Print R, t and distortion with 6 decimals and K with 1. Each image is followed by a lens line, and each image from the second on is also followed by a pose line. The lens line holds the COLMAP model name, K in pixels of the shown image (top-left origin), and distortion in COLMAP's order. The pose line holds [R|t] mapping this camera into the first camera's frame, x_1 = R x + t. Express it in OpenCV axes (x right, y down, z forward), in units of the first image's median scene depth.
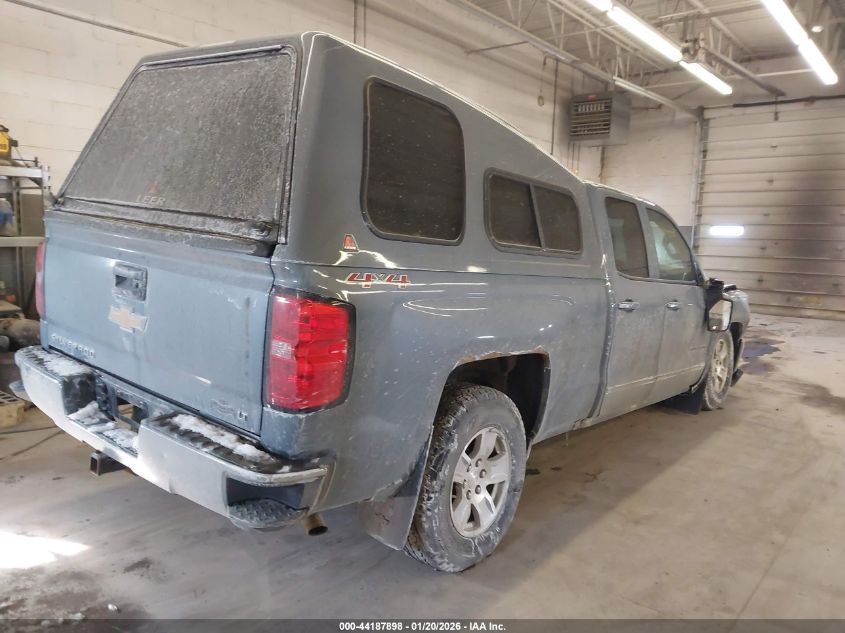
lens RADIAL K [[674.3, 0, 422.5], [0, 674.3, 316.5], [0, 0, 1]] dist [0.009240, 0.005482]
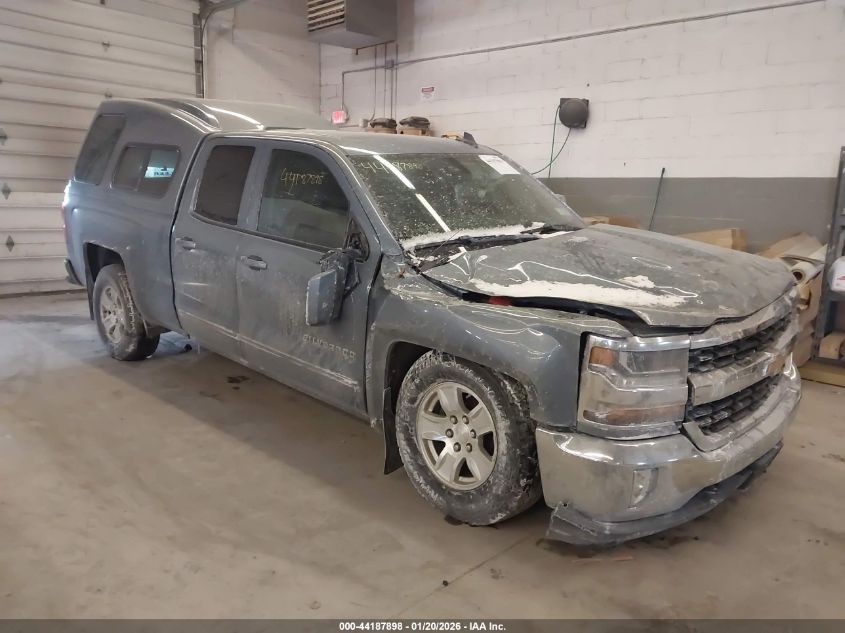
lens RADIAL K [[674.3, 0, 422.5], [0, 674.3, 316.5], [0, 0, 1]] dist [0.009240, 0.005482]
pose [[-0.098397, 0.143159, -0.984796, 1.275179], [-0.162369, 0.974028, 0.157817, -0.124327], [0.981812, 0.175429, -0.072597, 1.369776]]
